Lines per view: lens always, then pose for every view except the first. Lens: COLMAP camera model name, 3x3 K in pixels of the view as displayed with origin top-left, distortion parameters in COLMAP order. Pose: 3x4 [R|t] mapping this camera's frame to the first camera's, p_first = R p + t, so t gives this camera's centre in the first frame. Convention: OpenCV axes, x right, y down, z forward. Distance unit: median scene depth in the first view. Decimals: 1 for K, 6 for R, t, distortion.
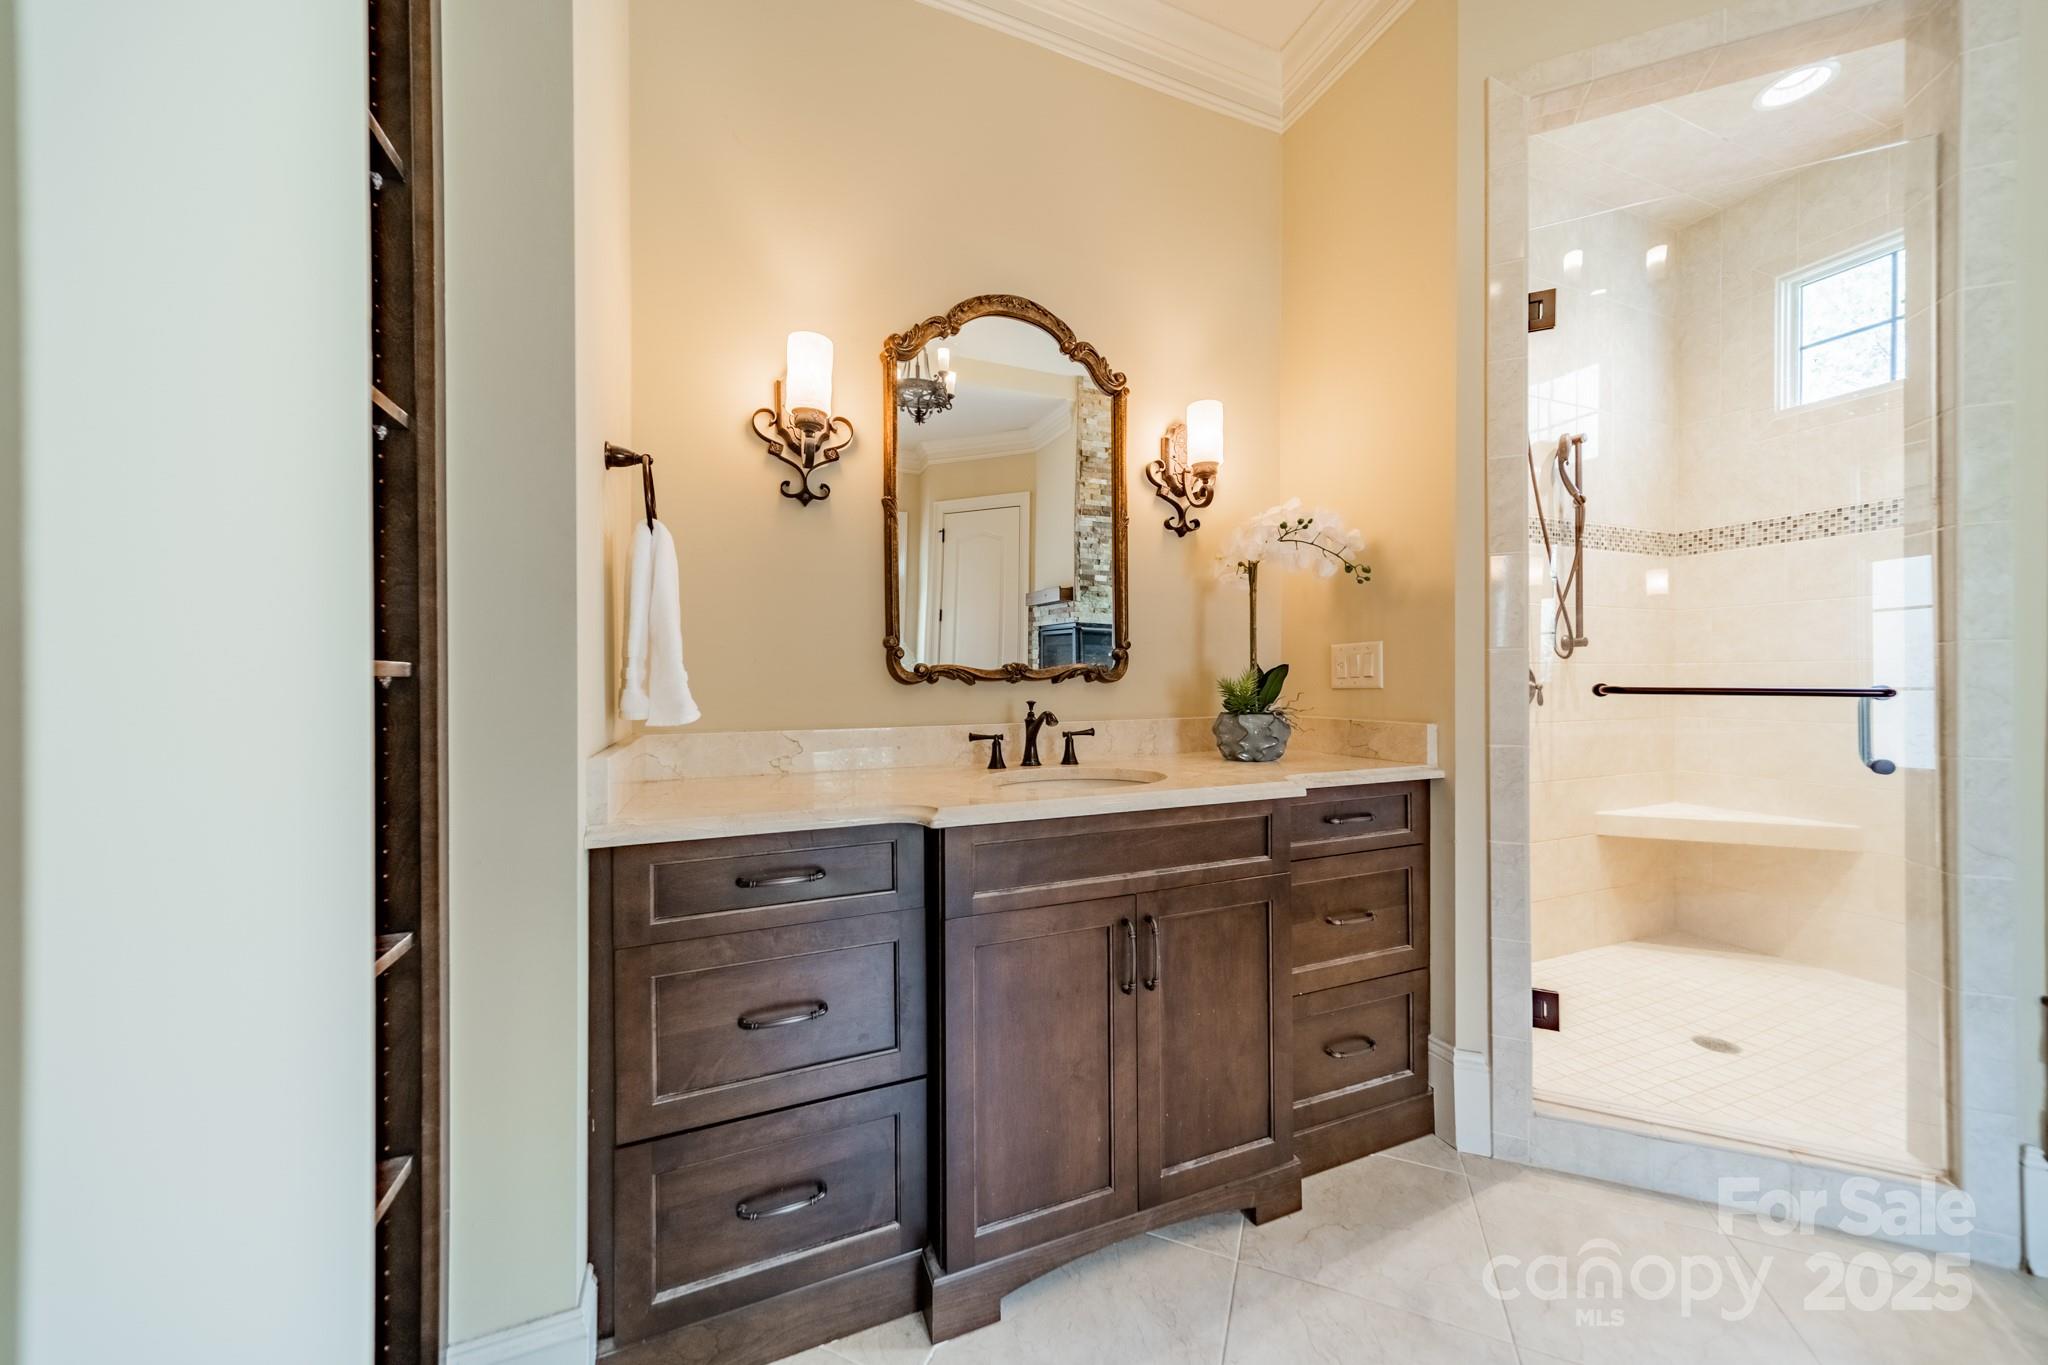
lens RADIAL K [[718.7, 0, 1026.8], [0, 718.7, 680.3], [0, 0, 1]] dist [0.008487, 0.000126]
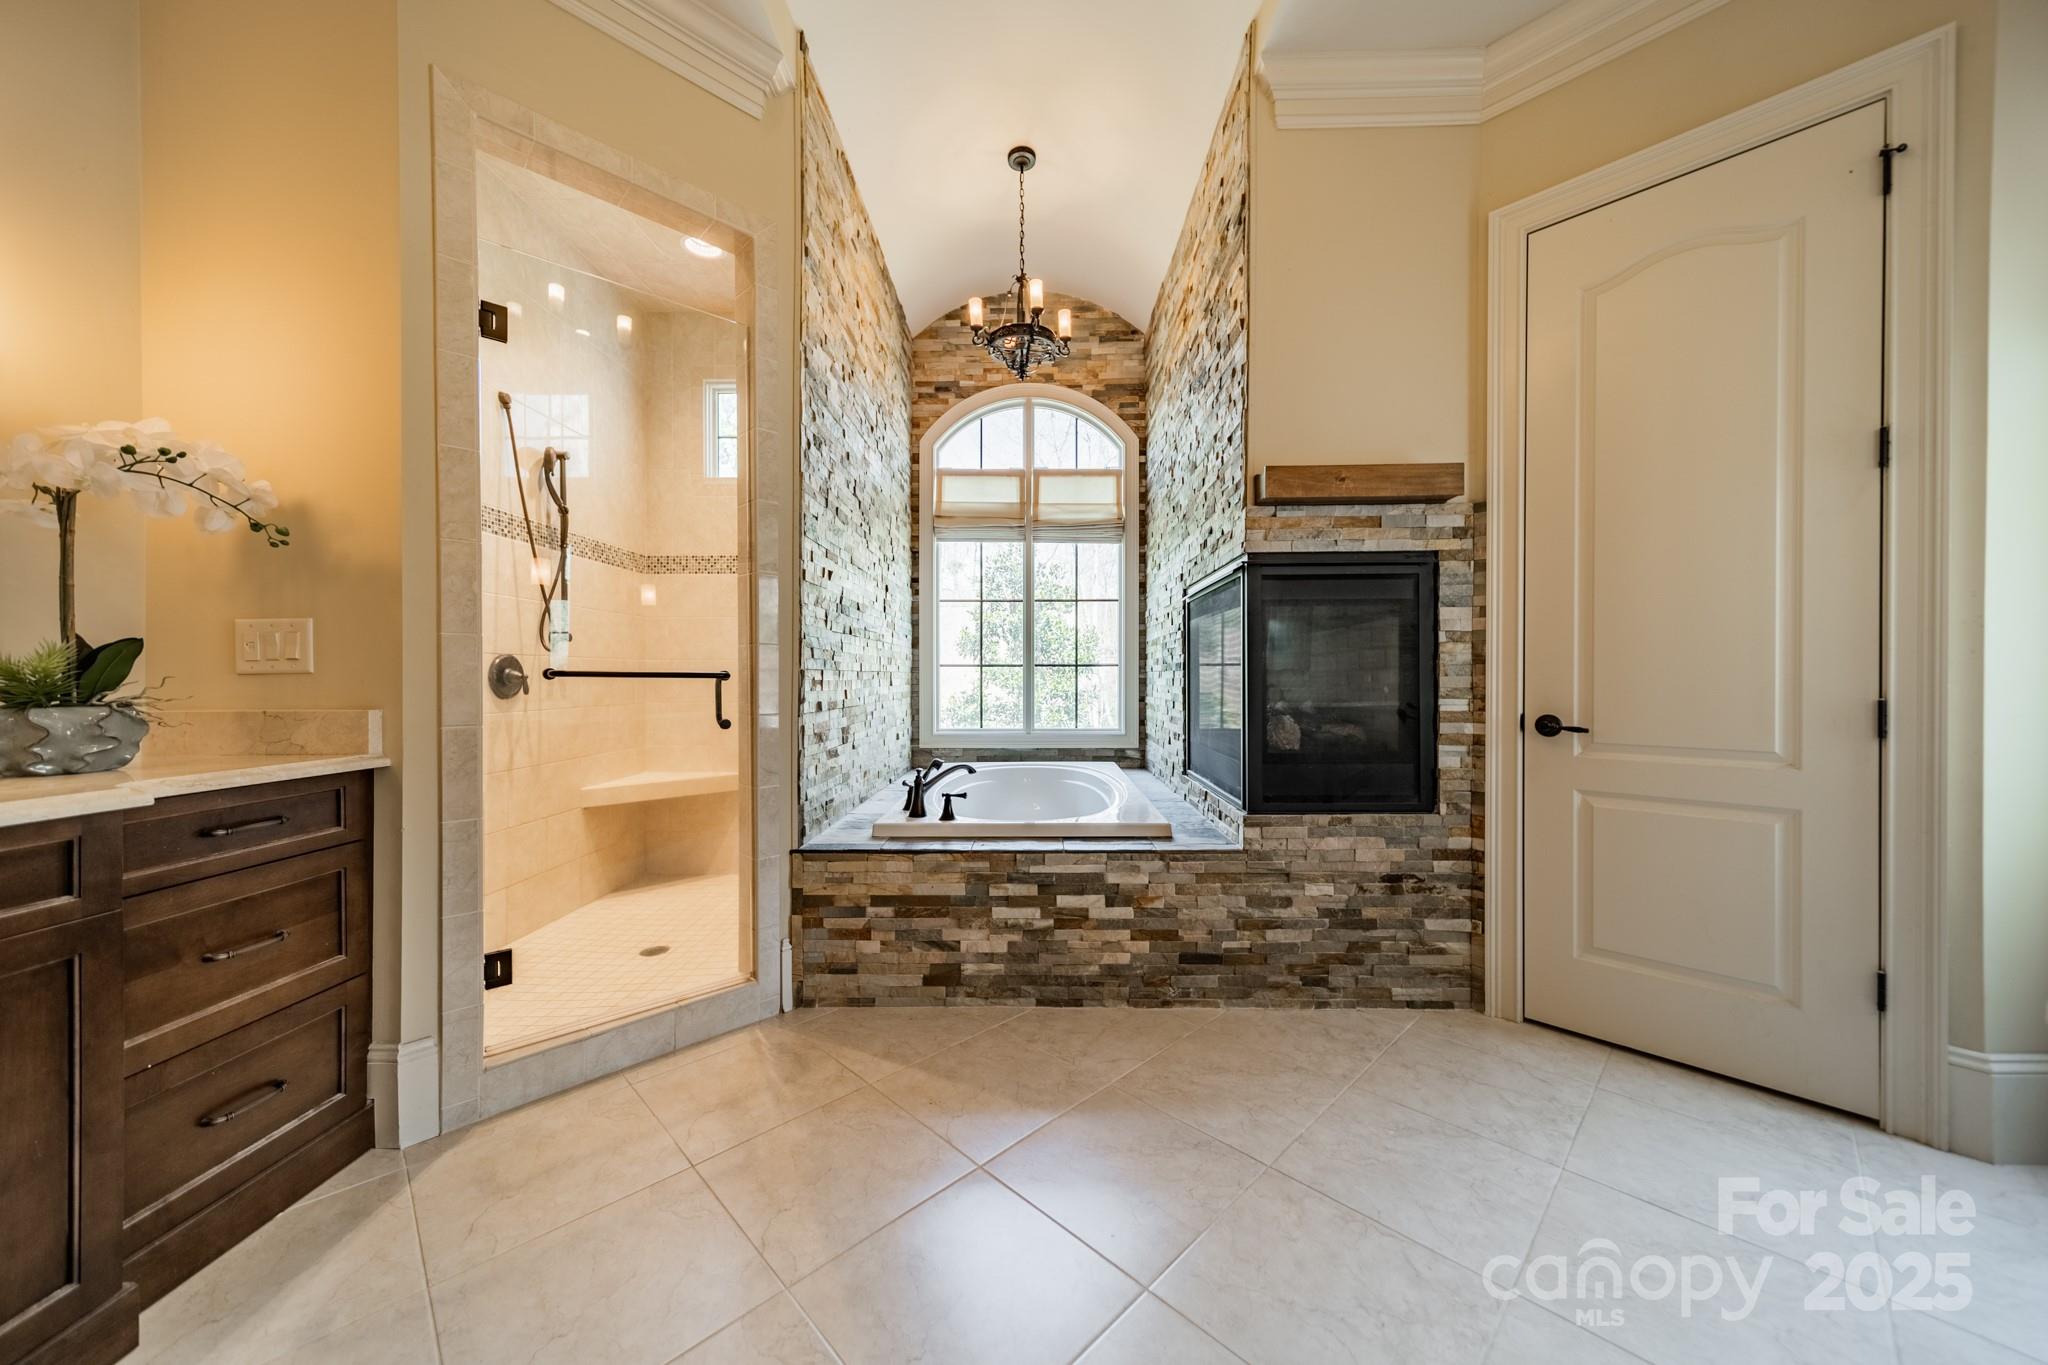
lens RADIAL K [[718.7, 0, 1025.4], [0, 718.7, 681.3], [0, 0, 1]] dist [0.008487, 0.000126]
pose [[0.397262, -0.000792, 0.917705, 0.036720], [0.003301, 0.999994, -0.000566, 0.027295], [-0.917699, 0.003254, 0.397262, -0.149674]]
